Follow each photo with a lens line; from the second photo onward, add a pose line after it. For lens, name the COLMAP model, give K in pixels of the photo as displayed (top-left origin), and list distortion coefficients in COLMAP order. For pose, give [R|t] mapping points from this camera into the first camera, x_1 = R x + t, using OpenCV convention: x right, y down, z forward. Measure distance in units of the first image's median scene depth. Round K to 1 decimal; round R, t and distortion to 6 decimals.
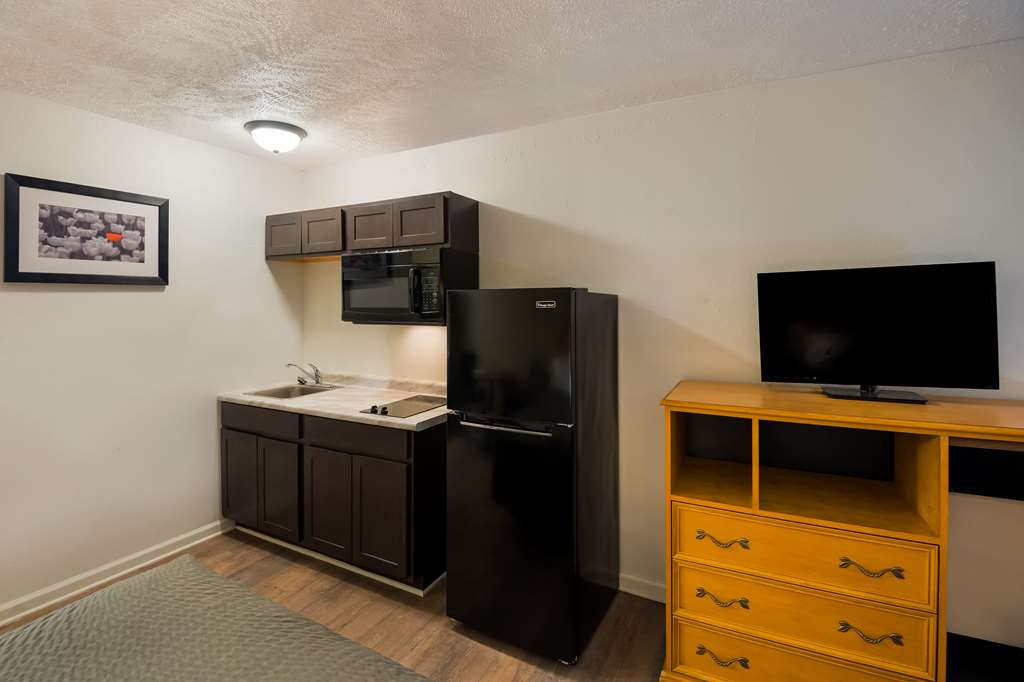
lens RADIAL K [[490.1, 0, 504.1], [0, 490.1, 333.0], [0, 0, 1]] dist [-0.016050, -0.005347]
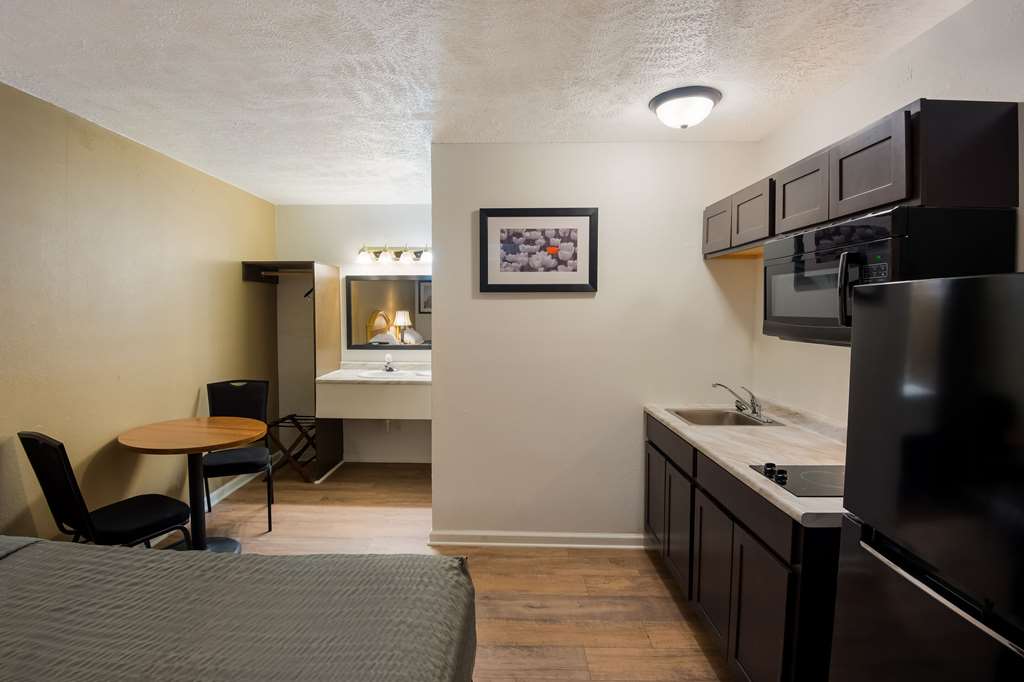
lens RADIAL K [[490.1, 0, 483.2], [0, 490.1, 343.7], [0, 0, 1]] dist [-0.016050, -0.005347]
pose [[0.443335, 0.065495, -0.893960, 0.148118], [-0.059353, 0.997283, 0.043630, -0.020799], [0.894389, 0.033716, 0.446018, 0.344013]]
